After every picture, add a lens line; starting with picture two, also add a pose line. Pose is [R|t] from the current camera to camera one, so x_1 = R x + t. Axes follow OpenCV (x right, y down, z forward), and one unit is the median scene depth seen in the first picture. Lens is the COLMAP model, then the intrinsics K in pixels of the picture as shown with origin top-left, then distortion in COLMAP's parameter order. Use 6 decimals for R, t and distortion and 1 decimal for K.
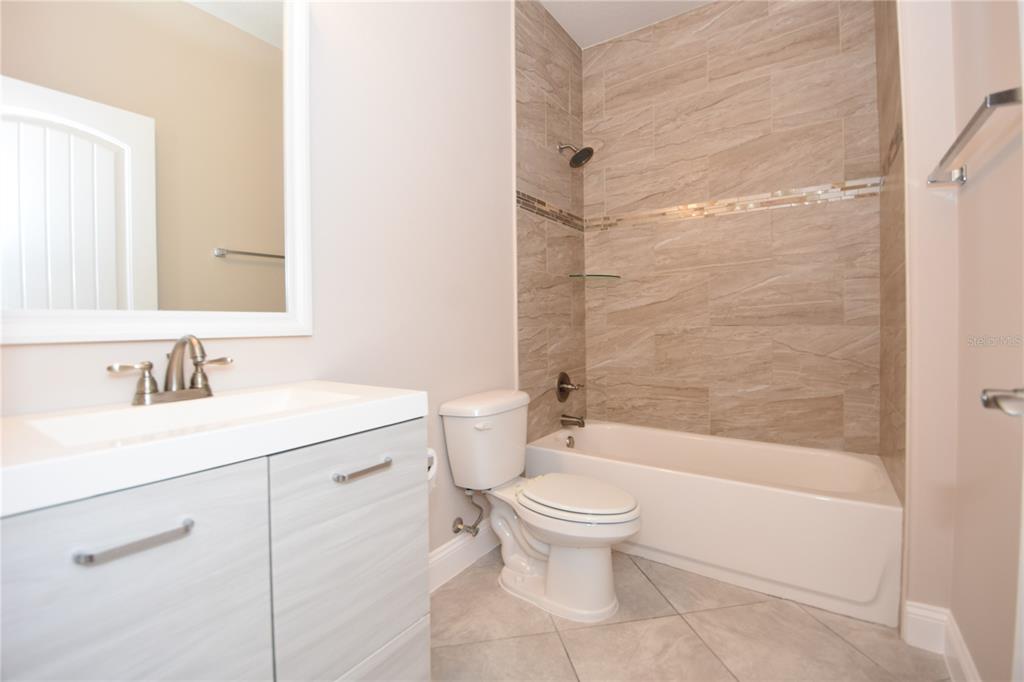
lens RADIAL K [[451.7, 0, 507.0], [0, 451.7, 337.1], [0, 0, 1]] dist [-0.009487, -0.004941]
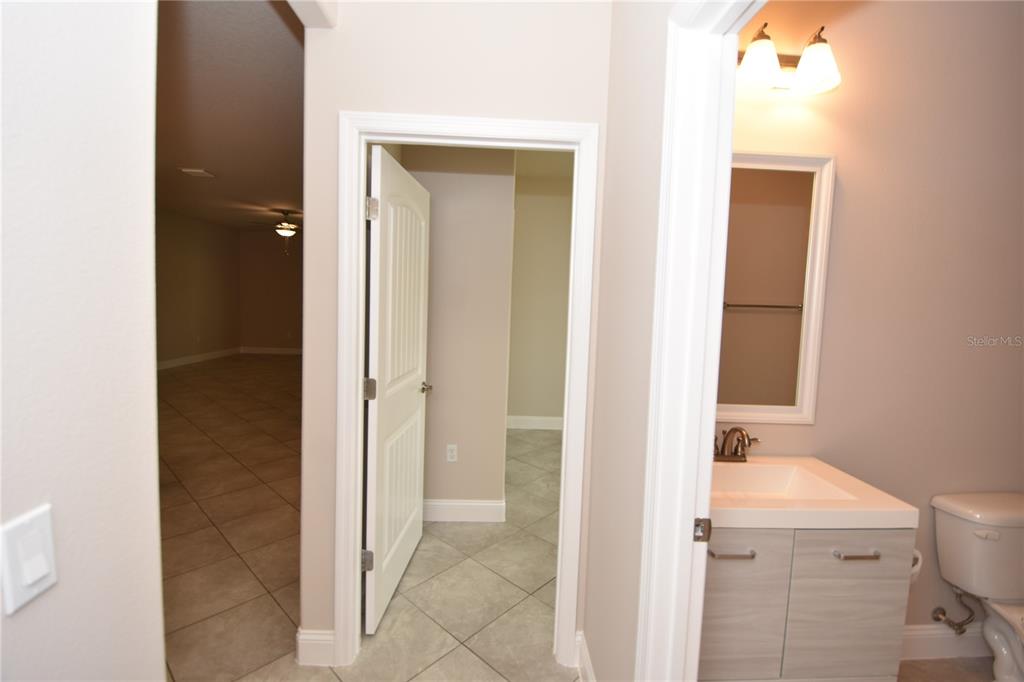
lens RADIAL K [[451.7, 0, 507.2], [0, 451.7, 332.8], [0, 0, 1]] dist [-0.009487, -0.004941]
pose [[0.597947, 0.089659, -0.796505, 0.047799], [-0.060814, 0.995935, 0.066454, -0.237037], [0.799225, 0.008702, 0.600969, -0.408566]]
